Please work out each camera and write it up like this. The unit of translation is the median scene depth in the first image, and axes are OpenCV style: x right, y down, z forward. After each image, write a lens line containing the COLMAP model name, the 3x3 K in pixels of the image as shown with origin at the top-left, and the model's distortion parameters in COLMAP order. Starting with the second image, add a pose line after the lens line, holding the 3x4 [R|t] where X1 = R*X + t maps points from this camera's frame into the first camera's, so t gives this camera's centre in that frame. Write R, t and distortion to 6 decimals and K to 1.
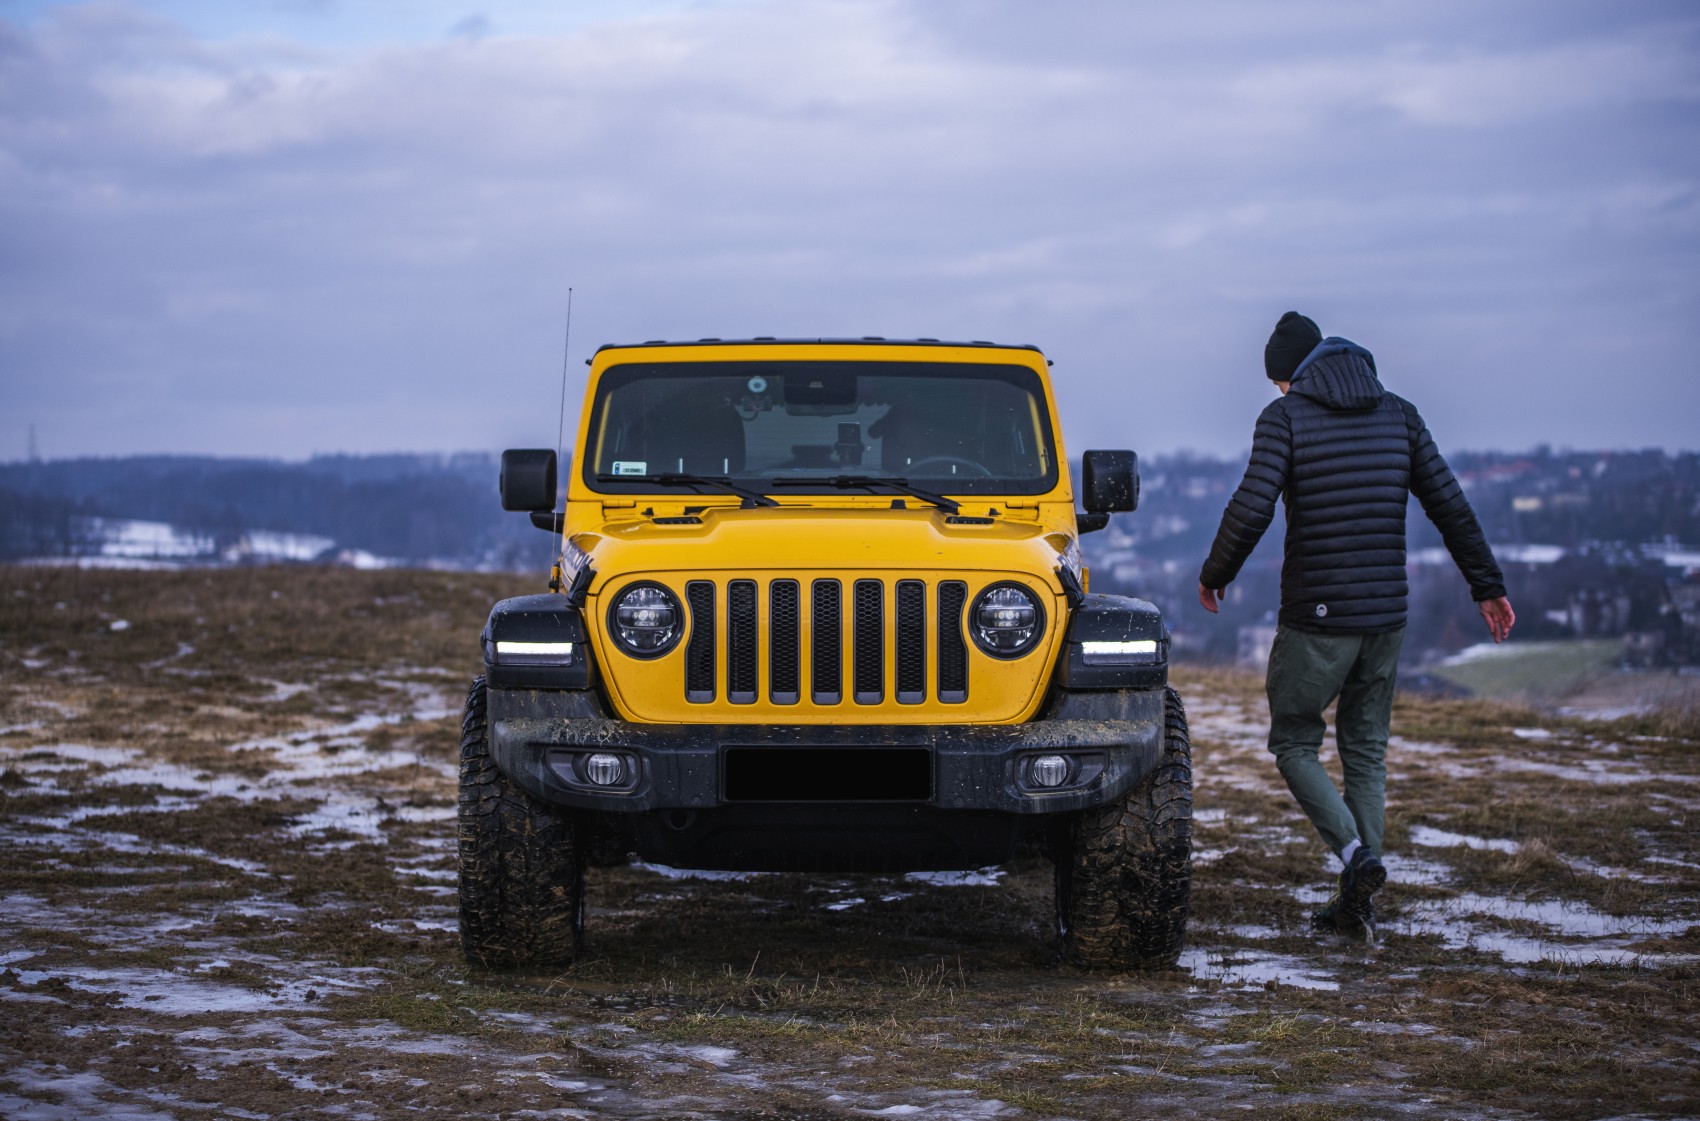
lens RADIAL K [[3686.9, 0, 847.2], [0, 3686.9, 563.8], [0, 0, 1]] dist [0.094654, 0.000000]
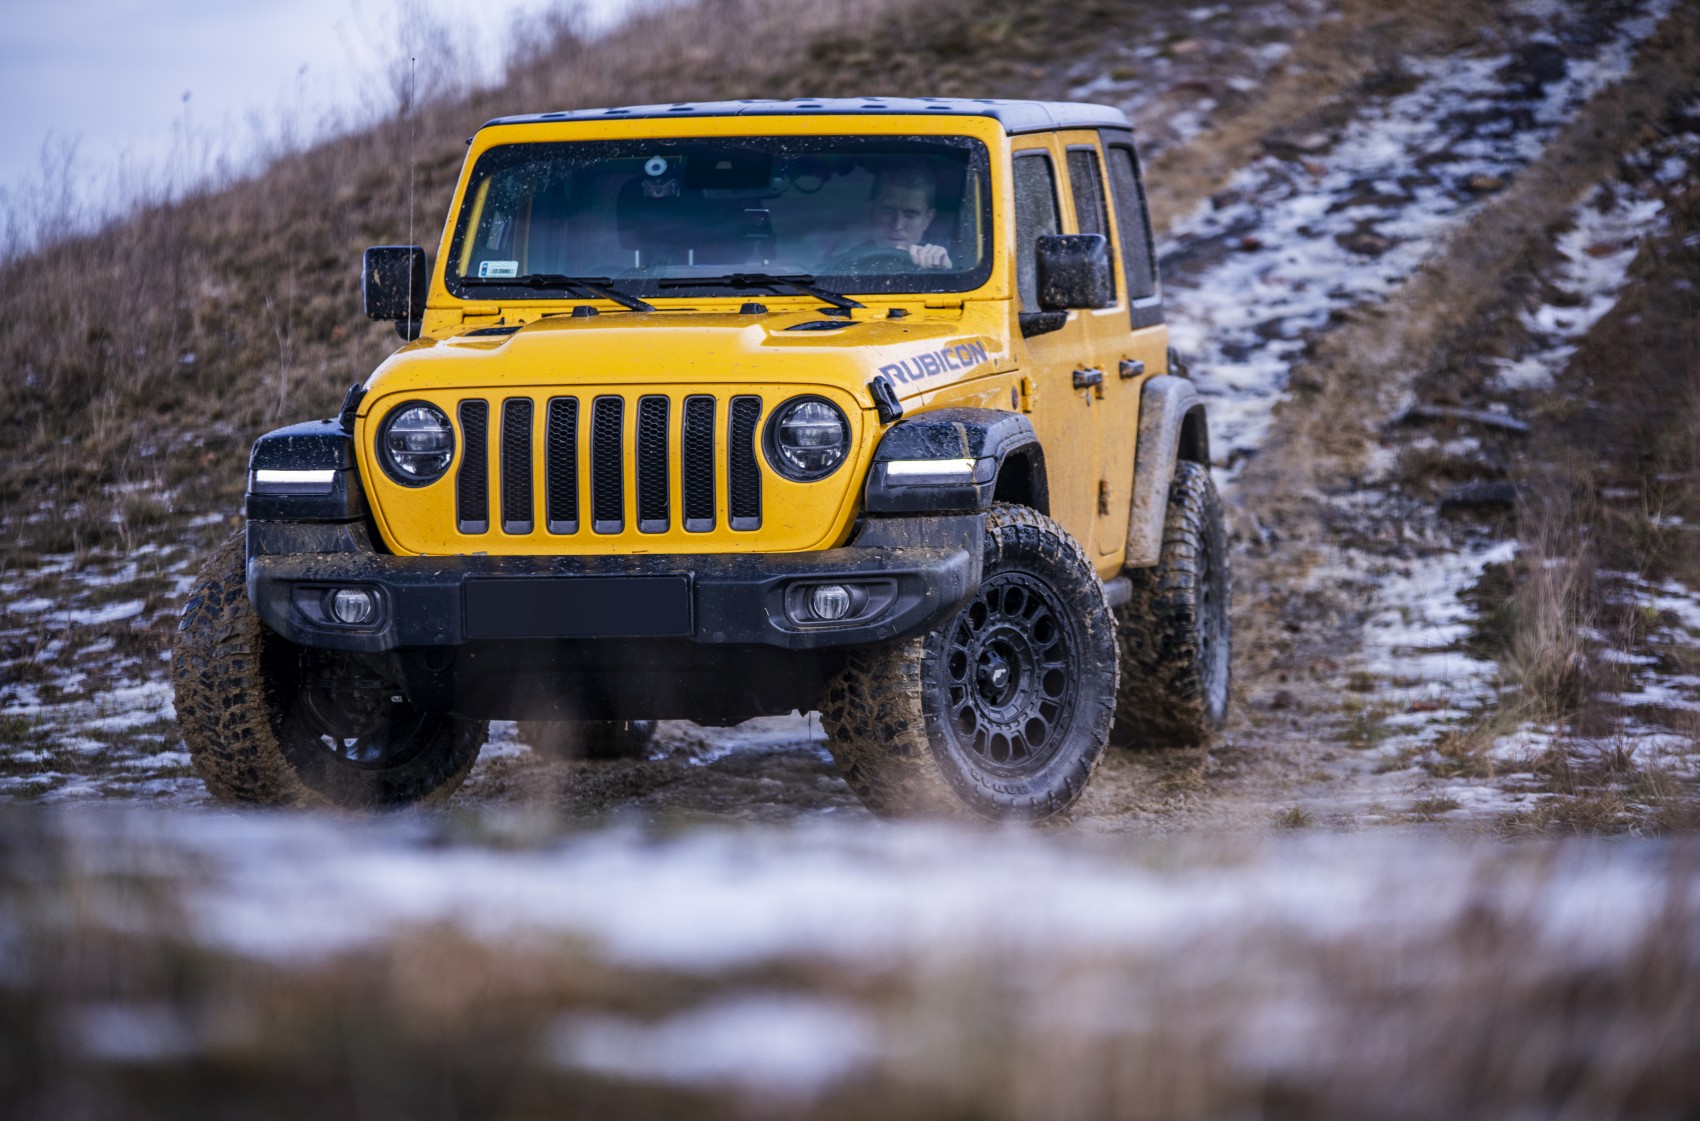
lens RADIAL K [[7542.3, 0, 847.3], [0, 7542.3, 557.5], [0, 0, 1]] dist [1.168417, 0.000000]
pose [[0.979098, -0.012642, -0.202997, 0.426750], [0.017779, 0.999566, 0.023501, 0.001330], [0.202611, -0.026619, 0.978897, -0.802038]]
